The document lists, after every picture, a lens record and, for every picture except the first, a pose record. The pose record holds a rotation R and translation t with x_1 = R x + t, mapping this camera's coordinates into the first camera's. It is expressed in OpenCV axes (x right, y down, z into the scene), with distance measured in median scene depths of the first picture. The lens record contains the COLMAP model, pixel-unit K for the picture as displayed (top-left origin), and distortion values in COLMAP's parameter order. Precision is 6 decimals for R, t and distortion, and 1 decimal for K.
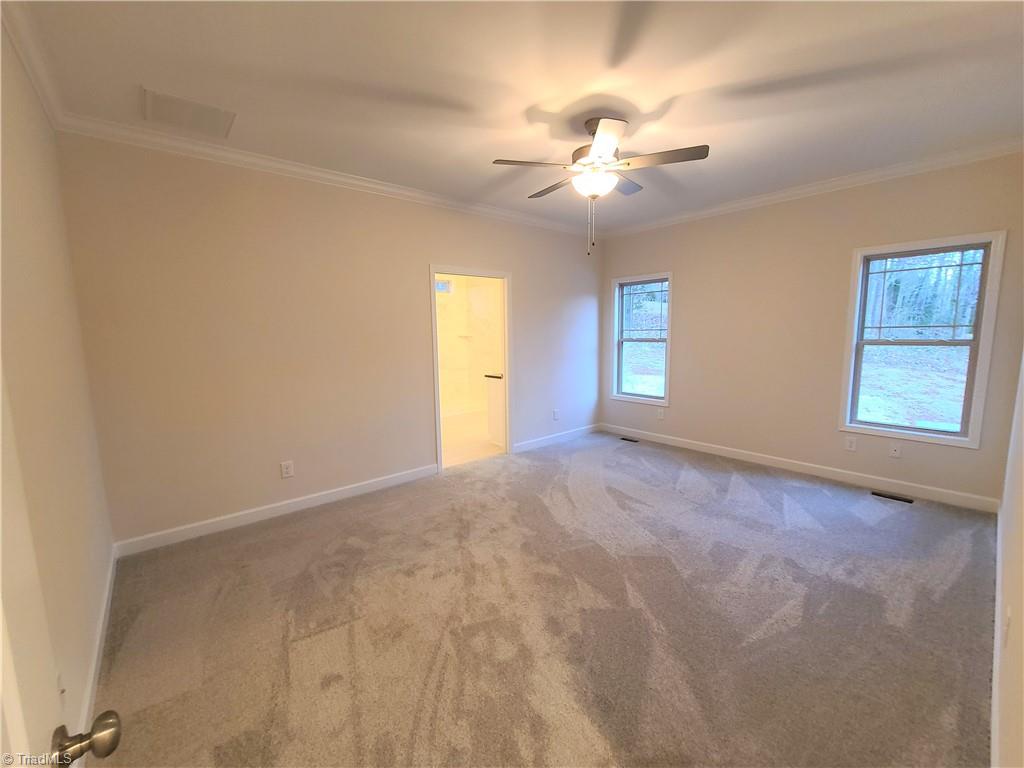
lens RADIAL K [[419.2, 0, 513.5], [0, 419.2, 377.8], [0, 0, 1]] dist [-0.004040, 0.001197]
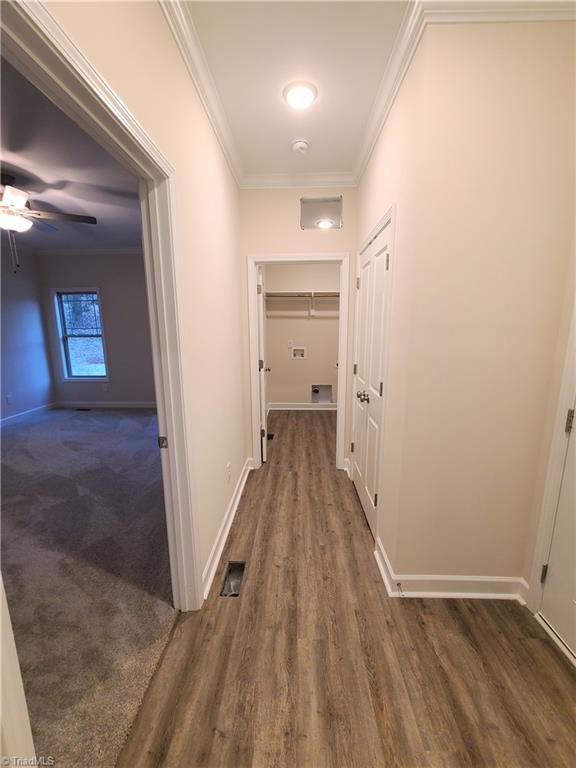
lens RADIAL K [[314.4, 0, 286.1], [0, 314.4, 384.2], [0, 0, 1]] dist [-0.004040, 0.001197]
pose [[0.678188, -0.124284, 0.724302, -0.007772], [0.080736, 0.992230, 0.094662, 0.034254], [-0.730440, -0.005721, 0.682953, -0.277510]]
